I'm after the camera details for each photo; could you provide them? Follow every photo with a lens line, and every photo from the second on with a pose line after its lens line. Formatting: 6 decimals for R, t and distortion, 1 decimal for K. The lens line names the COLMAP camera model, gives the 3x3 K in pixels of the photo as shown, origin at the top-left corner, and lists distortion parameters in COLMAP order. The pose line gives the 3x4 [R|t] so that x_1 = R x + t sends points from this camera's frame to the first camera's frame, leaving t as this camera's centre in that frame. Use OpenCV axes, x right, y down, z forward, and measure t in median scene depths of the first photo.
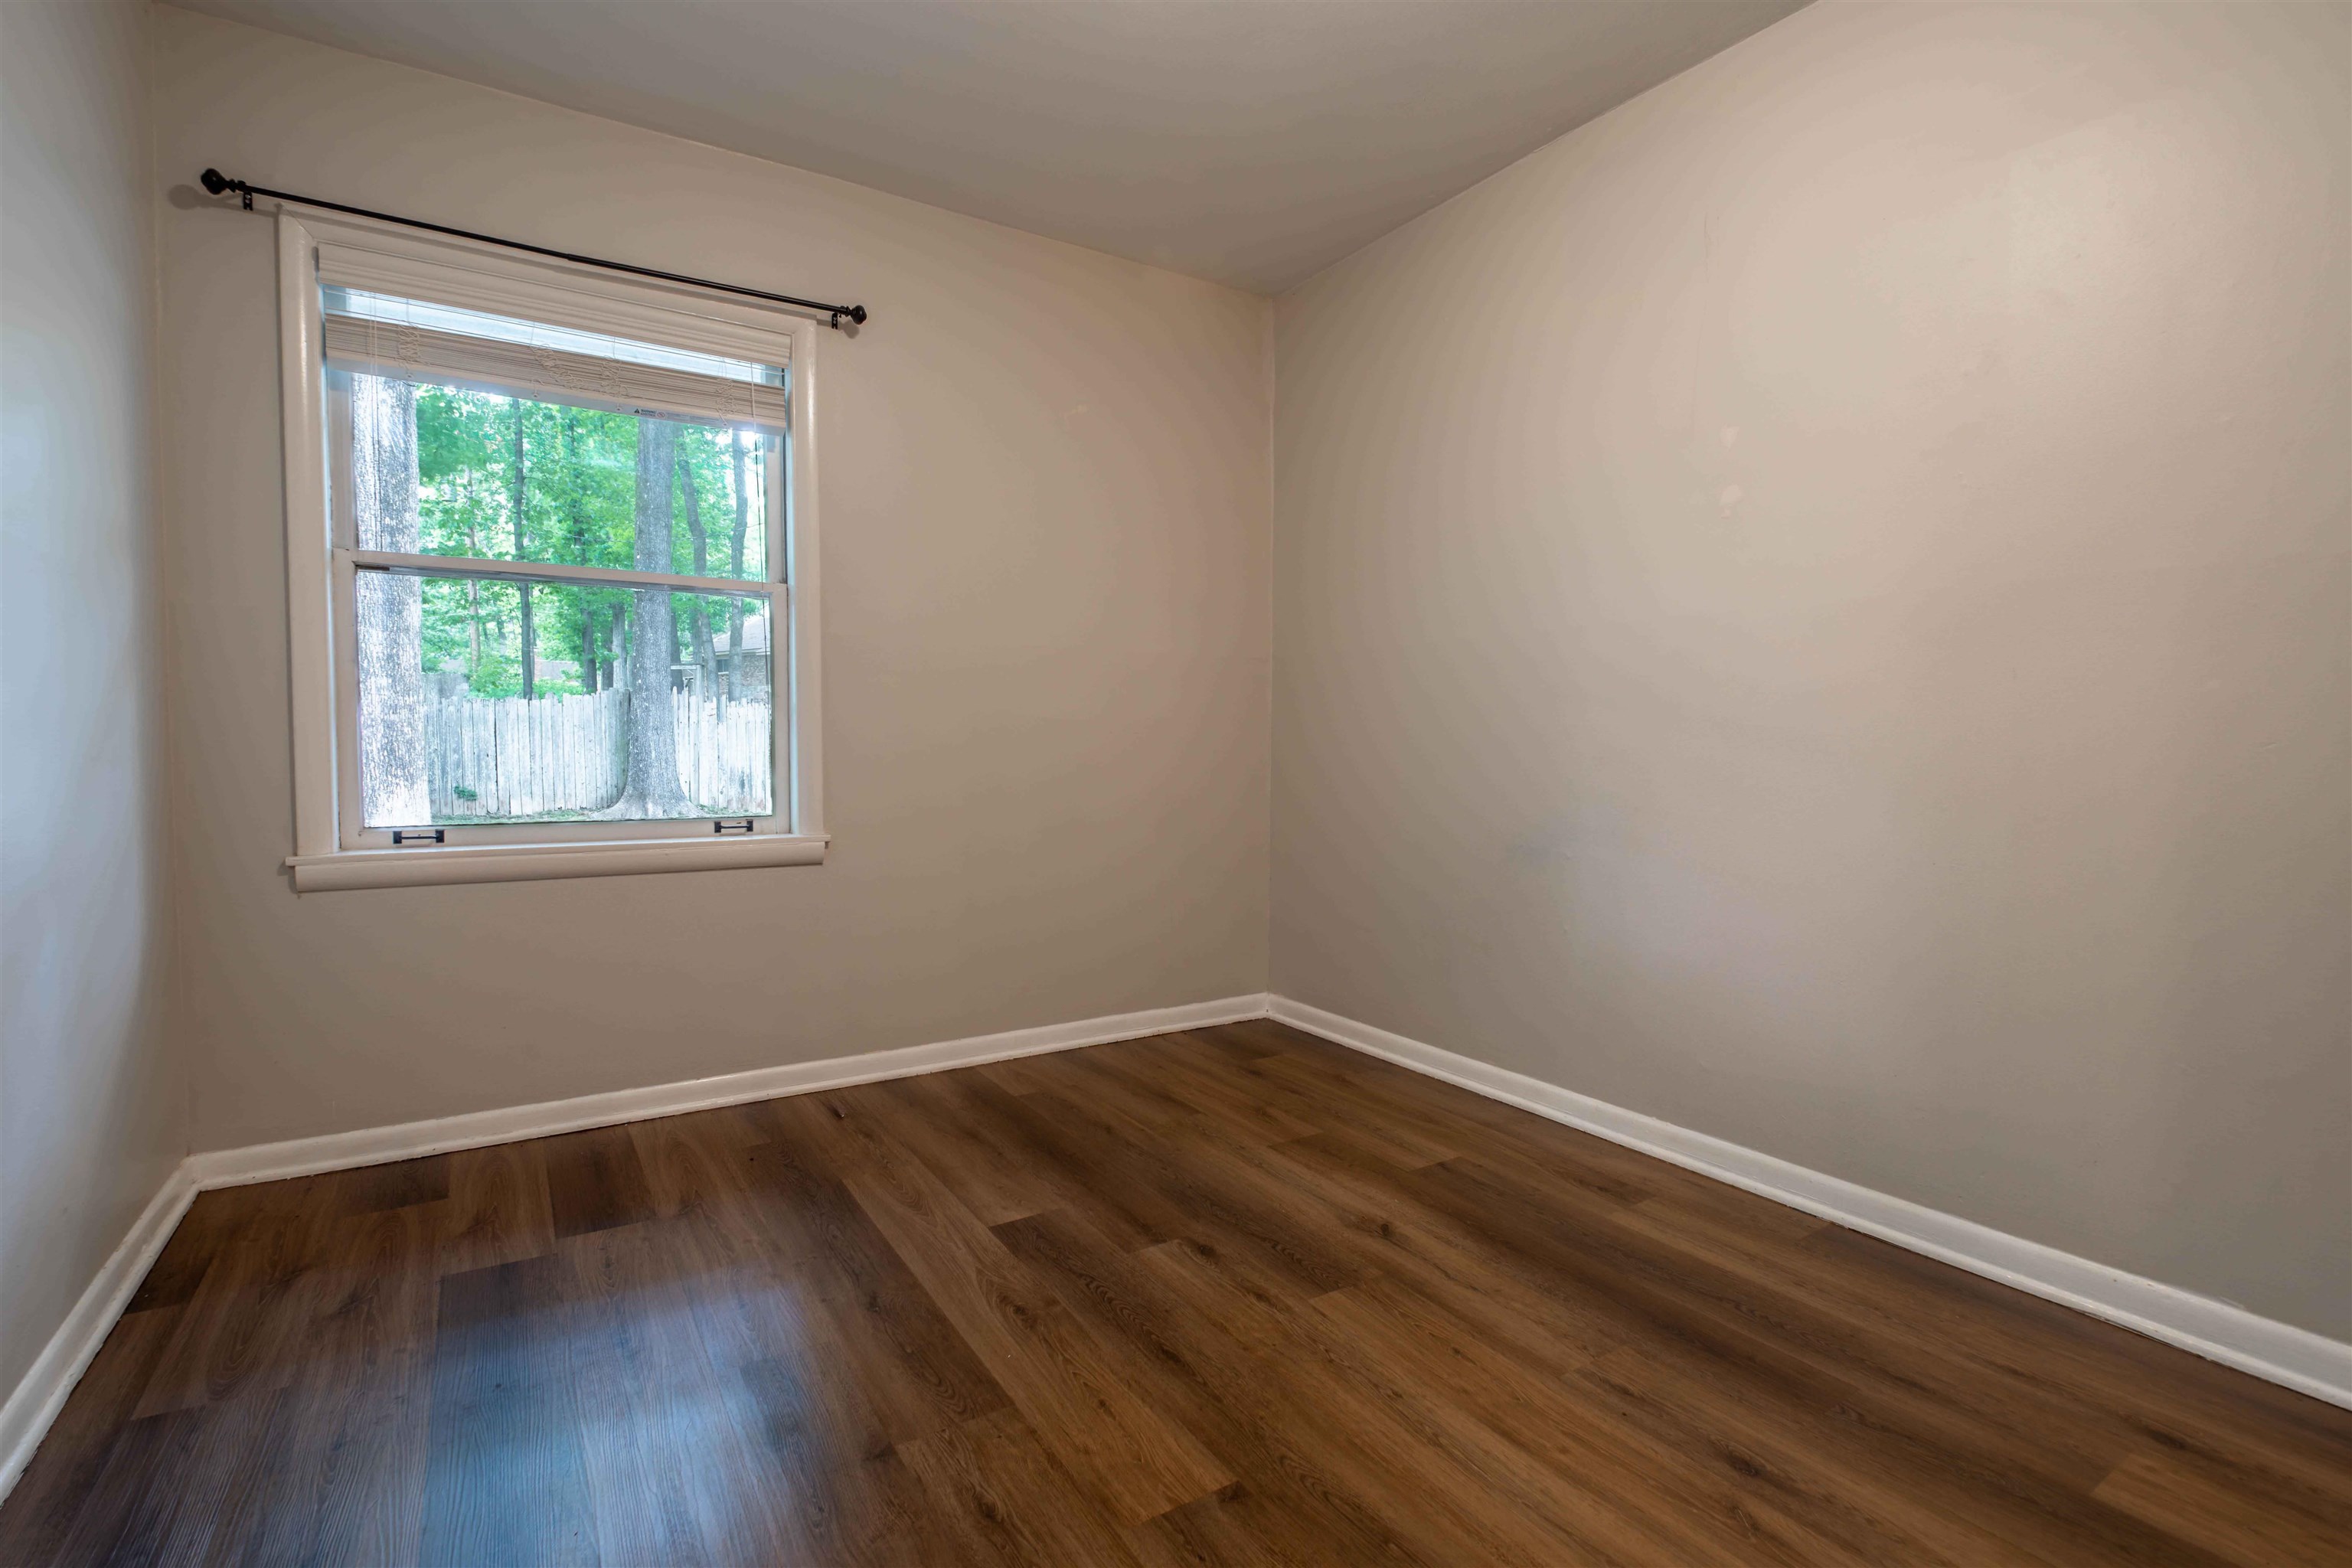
lens RADIAL K [[1055.9, 0, 1180.8], [0, 1055.9, 785.1], [0, 0, 1]] dist [-0.009180, -0.004071]
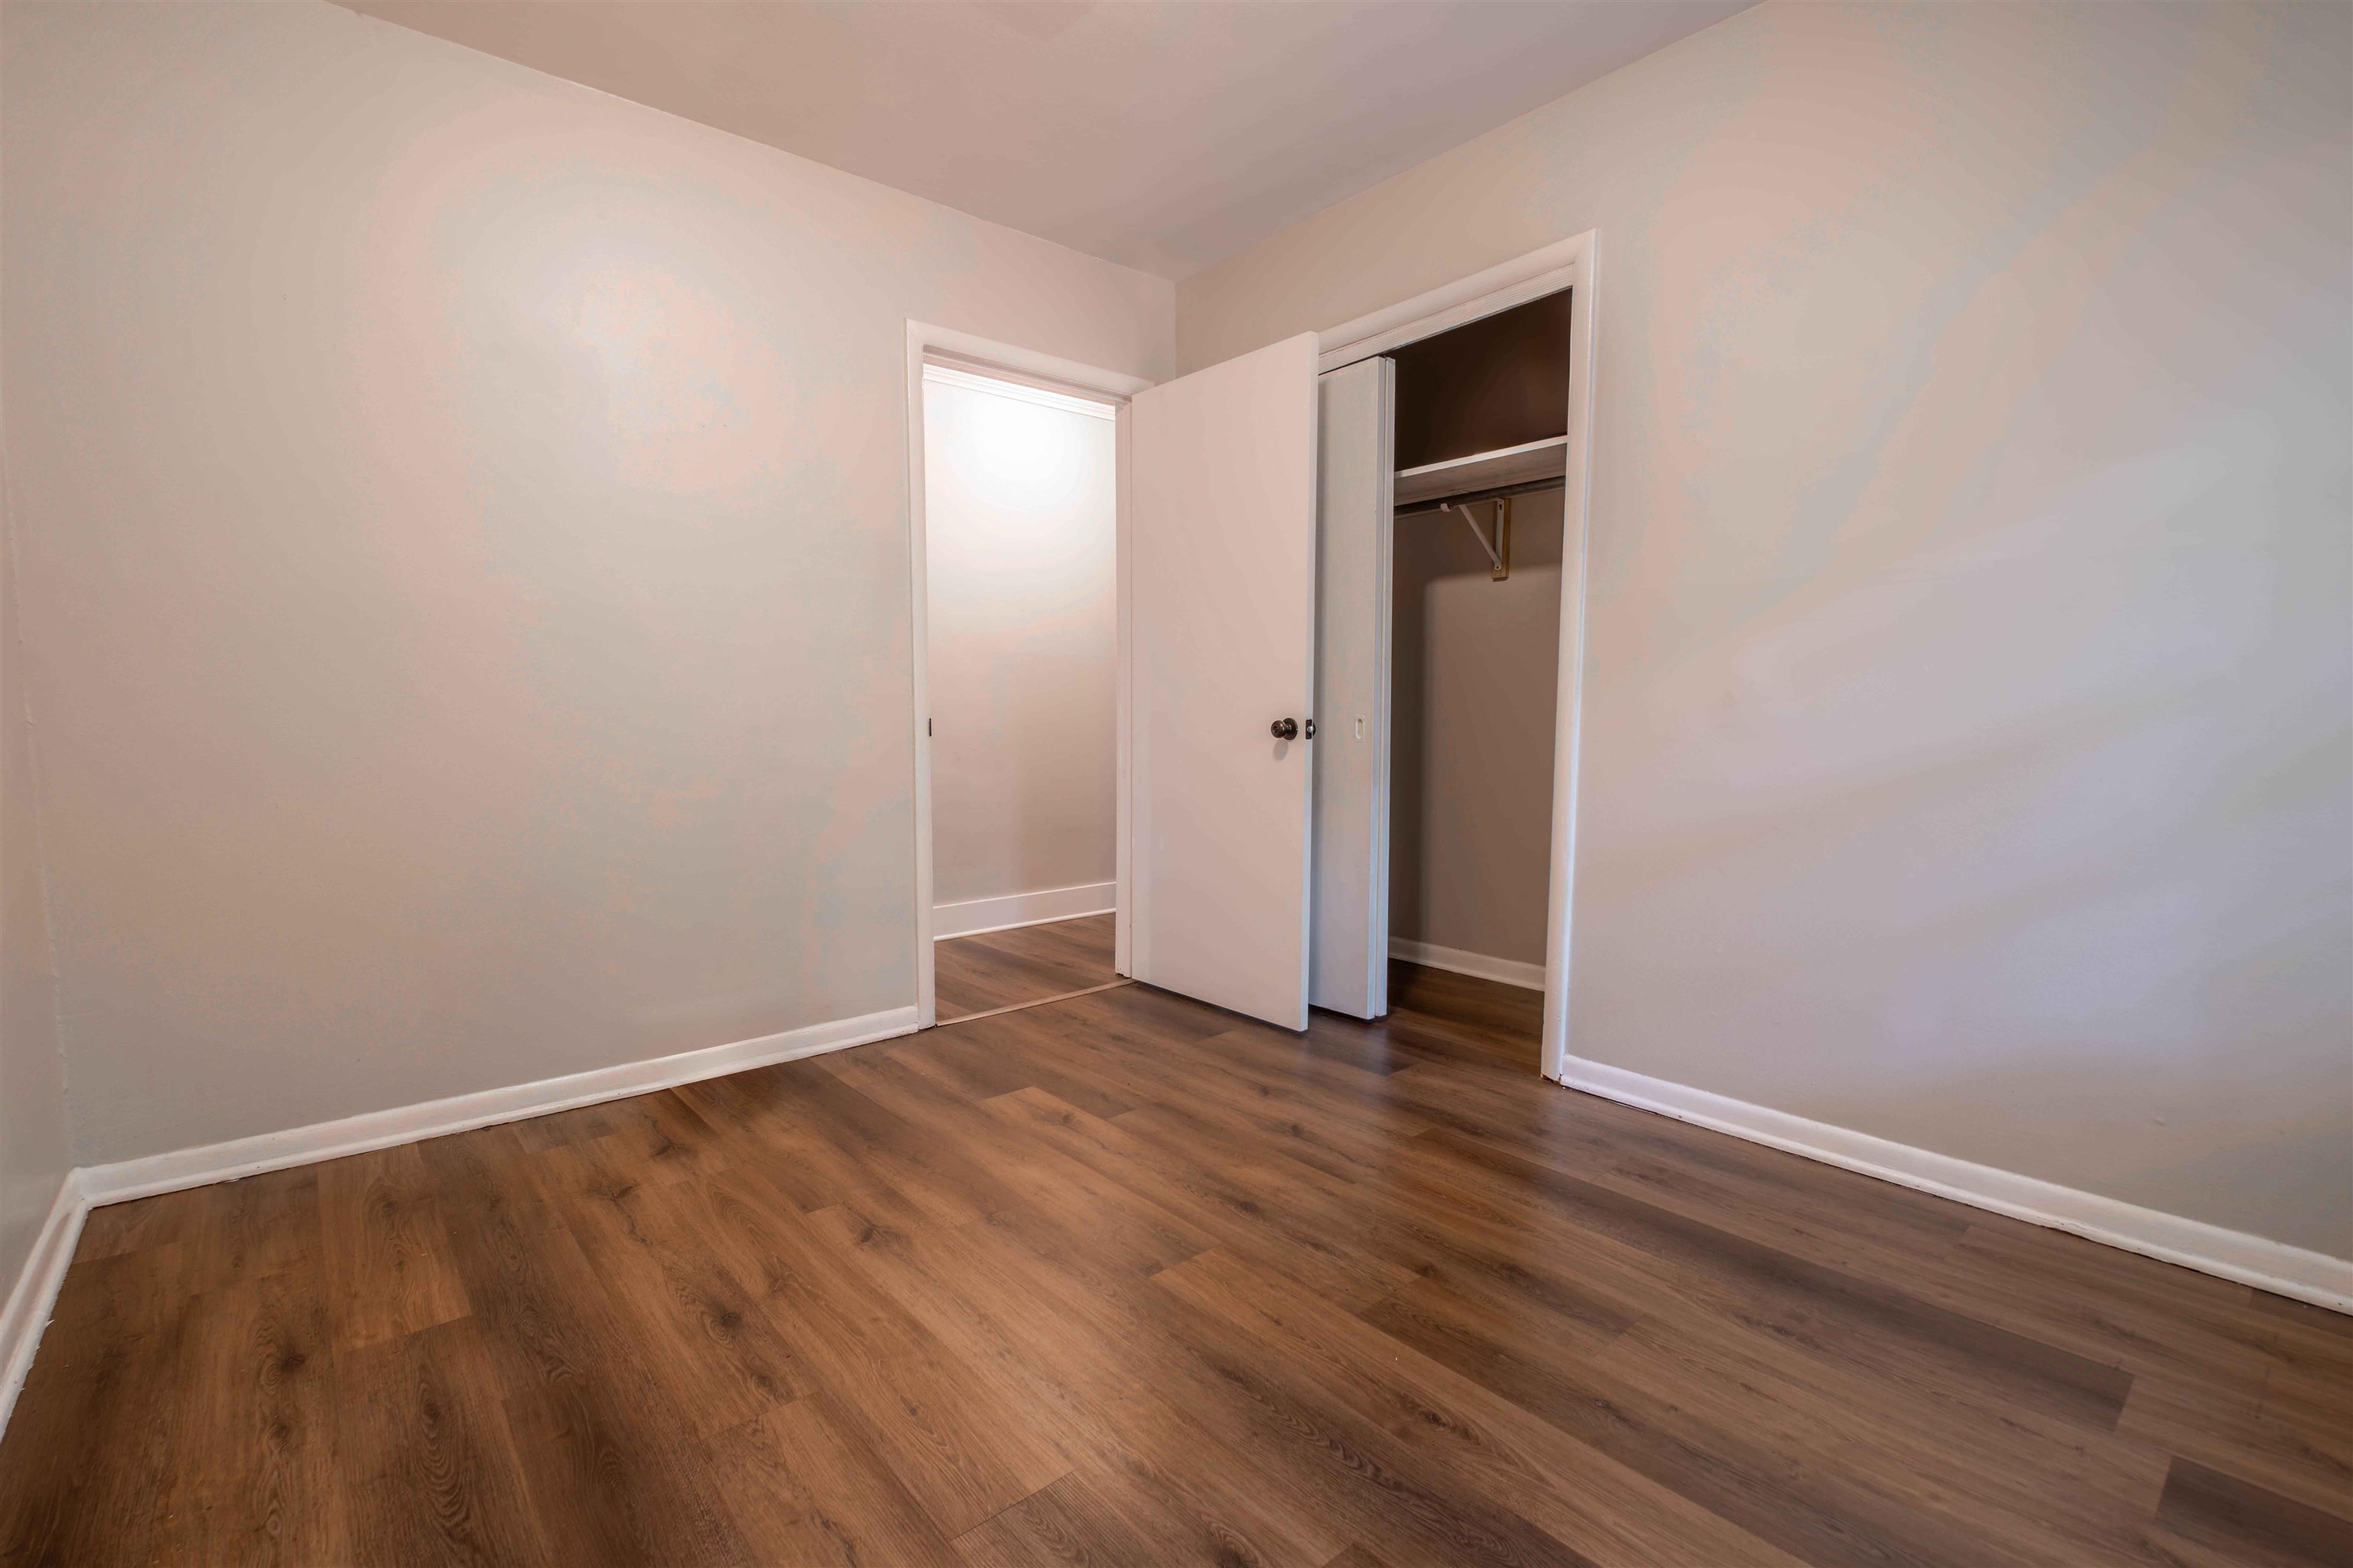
lens RADIAL K [[1056.3, 0, 1165.1], [0, 1056.3, 801.3], [0, 0, 1]] dist [-0.009180, -0.004071]
pose [[-0.991969, 0.006207, -0.126327, 0.118968], [-0.009570, 0.992249, 0.123899, -0.056899], [0.126117, 0.124113, -0.984221, 1.344170]]
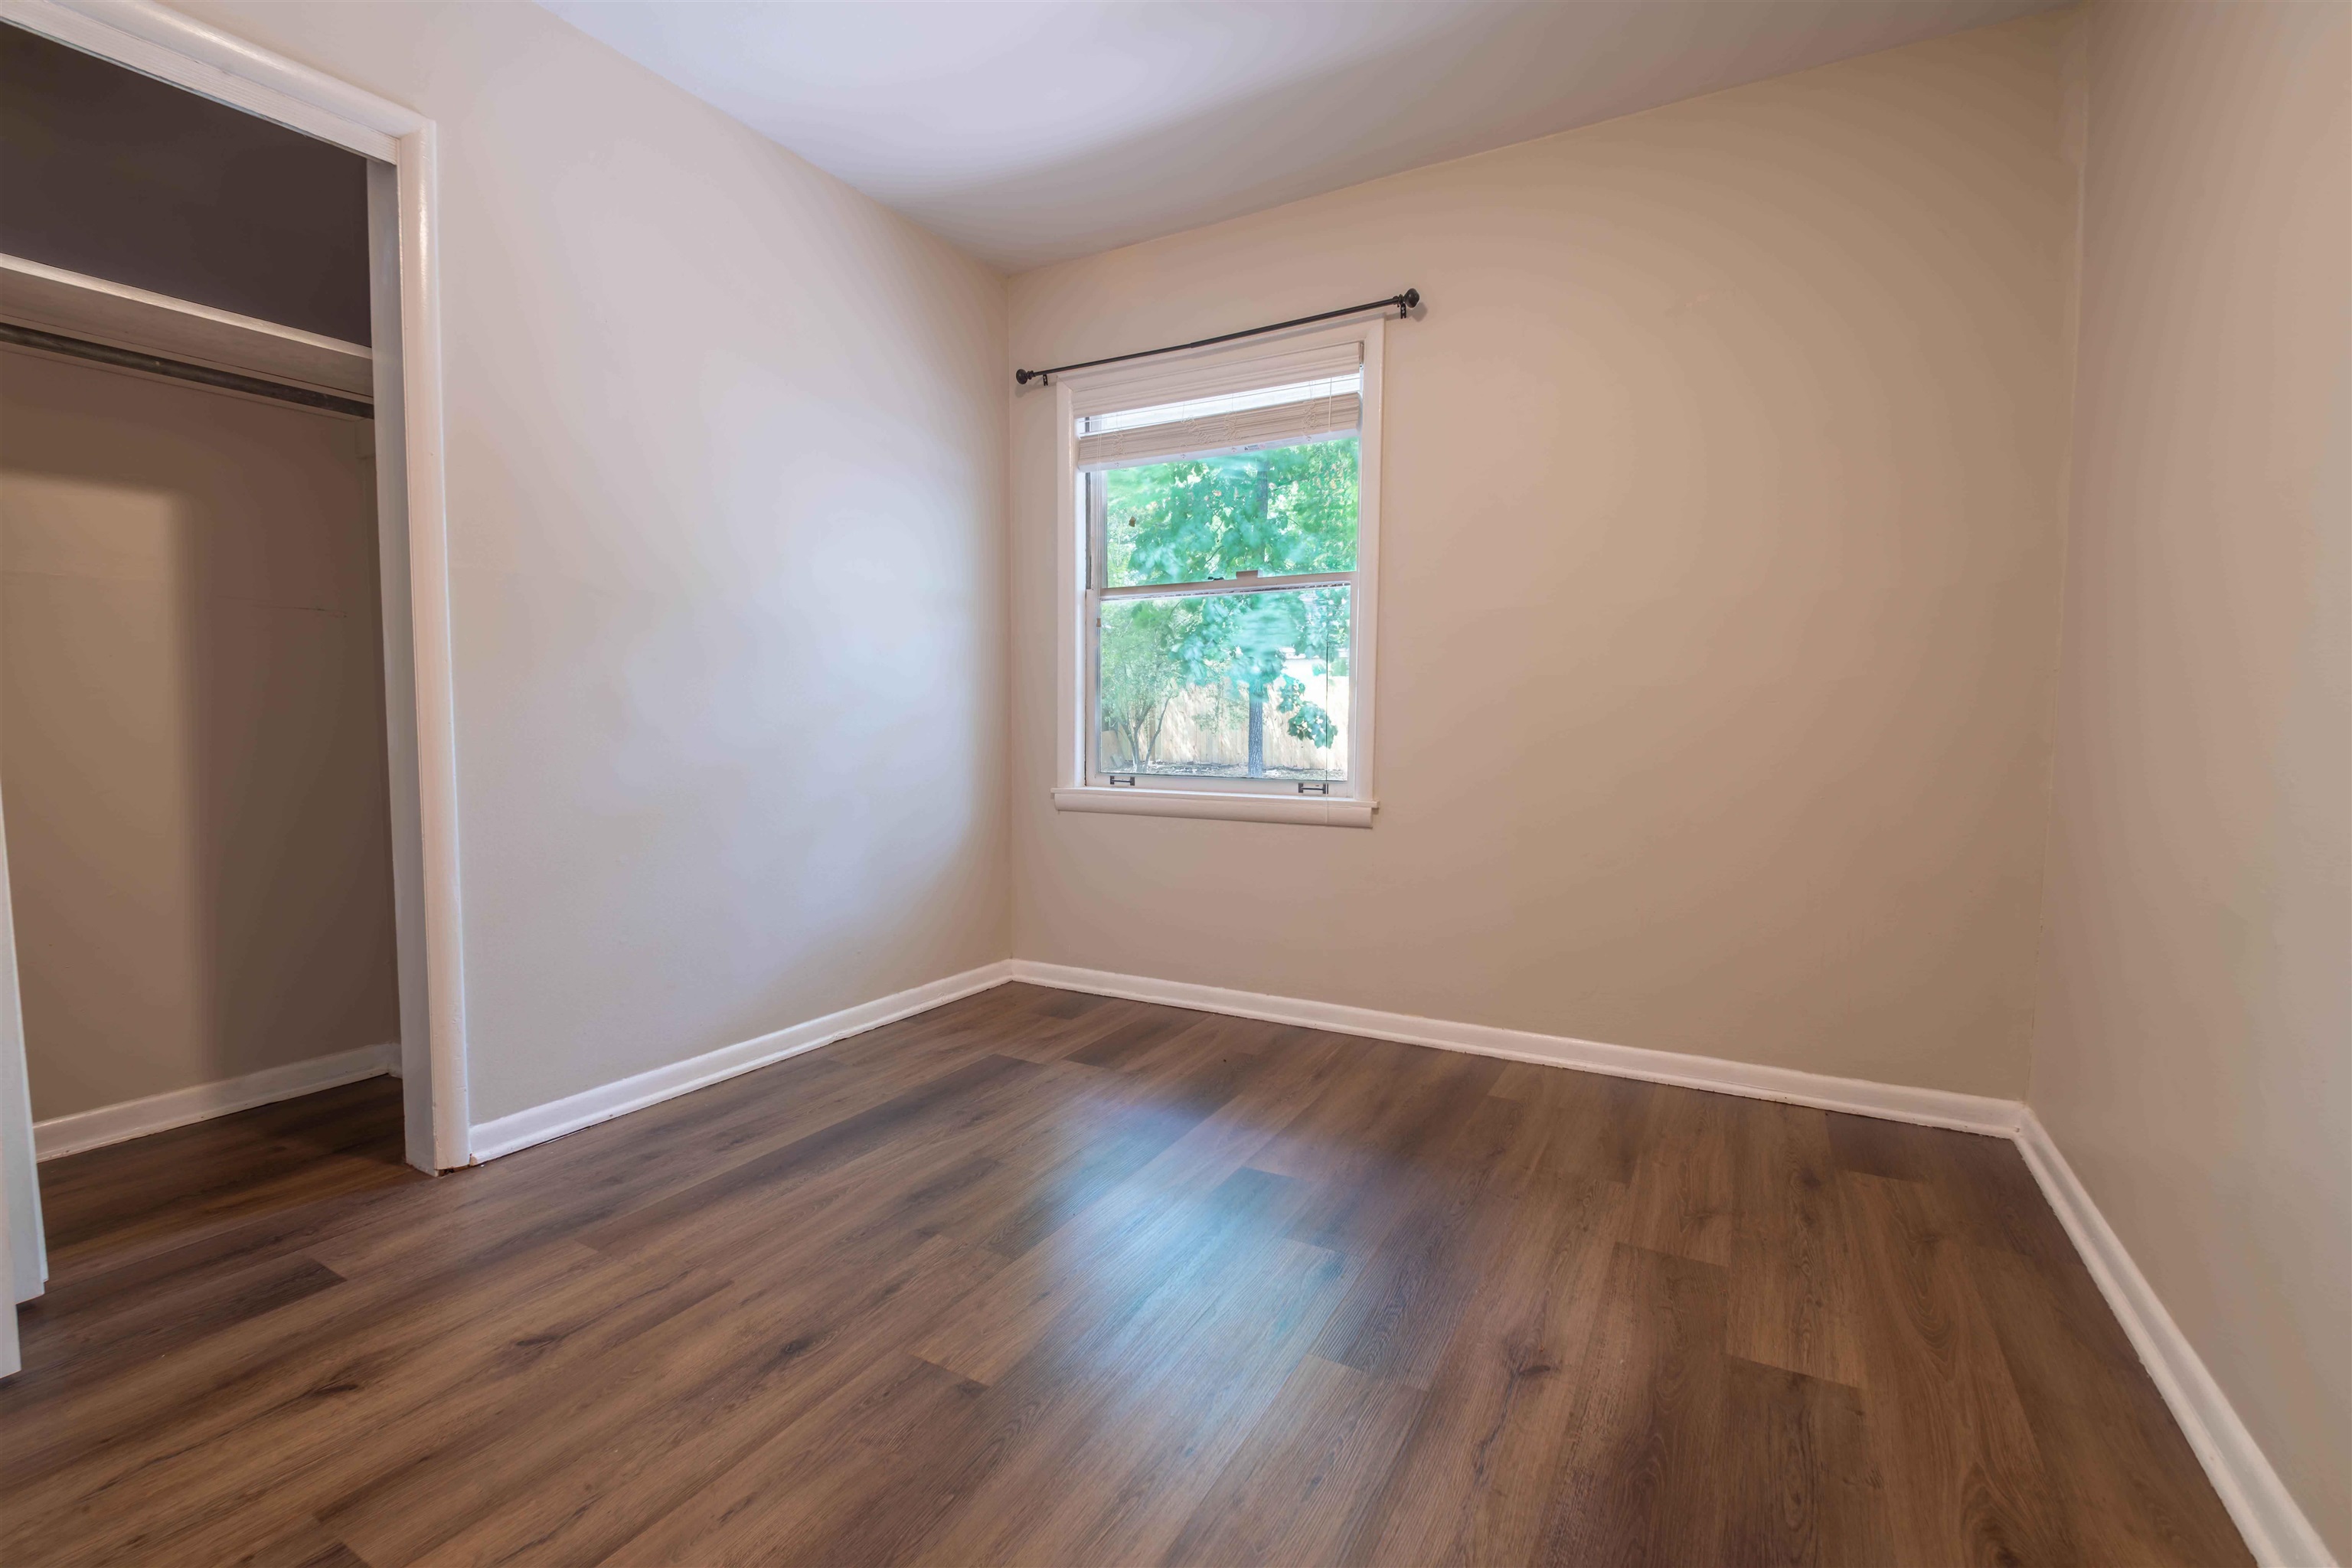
lens RADIAL K [[1055.9, 0, 1158.9], [0, 1055.9, 785.4], [0, 0, 1]] dist [-0.009180, -0.004071]
pose [[0.465419, 0.054330, -0.883421, 0.643203], [-0.036037, 0.998450, 0.042418, -0.008248], [0.884356, 0.012094, 0.466656, 0.385290]]
